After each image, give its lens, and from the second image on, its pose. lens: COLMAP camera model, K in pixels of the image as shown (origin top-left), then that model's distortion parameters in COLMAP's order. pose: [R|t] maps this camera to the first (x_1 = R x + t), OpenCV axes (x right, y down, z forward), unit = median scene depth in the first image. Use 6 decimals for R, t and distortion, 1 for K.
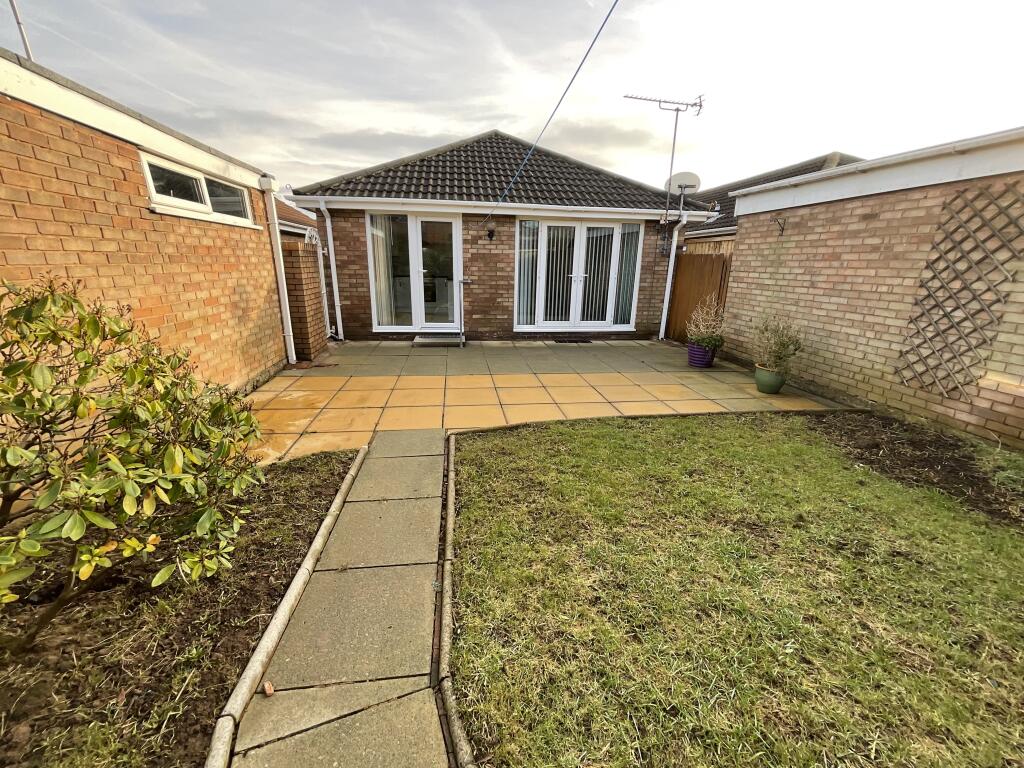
lens RADIAL K [[413.2, 0, 510.3], [0, 413.2, 388.0], [0, 0, 1]] dist [-0.001756, -0.000211]
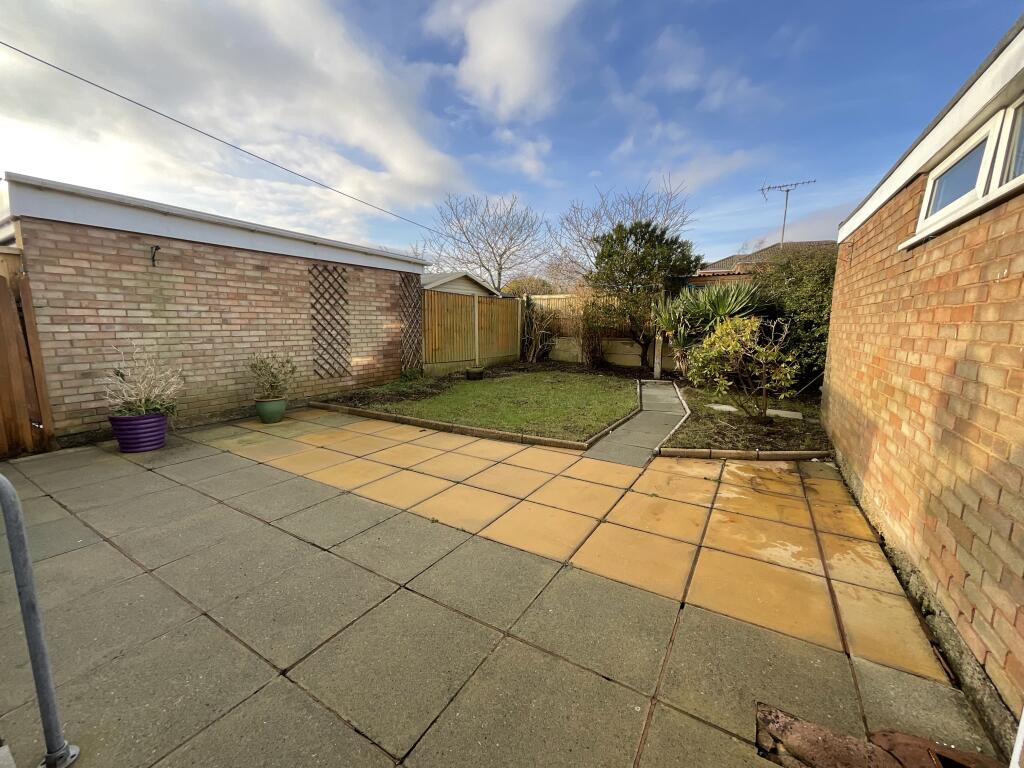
lens RADIAL K [[413.2, 0, 510.8], [0, 413.2, 389.6], [0, 0, 1]] dist [-0.001756, -0.000211]
pose [[-0.780159, -0.127536, 0.612443, -0.566967], [0.156940, 0.907789, 0.388958, -0.442209], [-0.605575, 0.399566, -0.688205, 1.544428]]
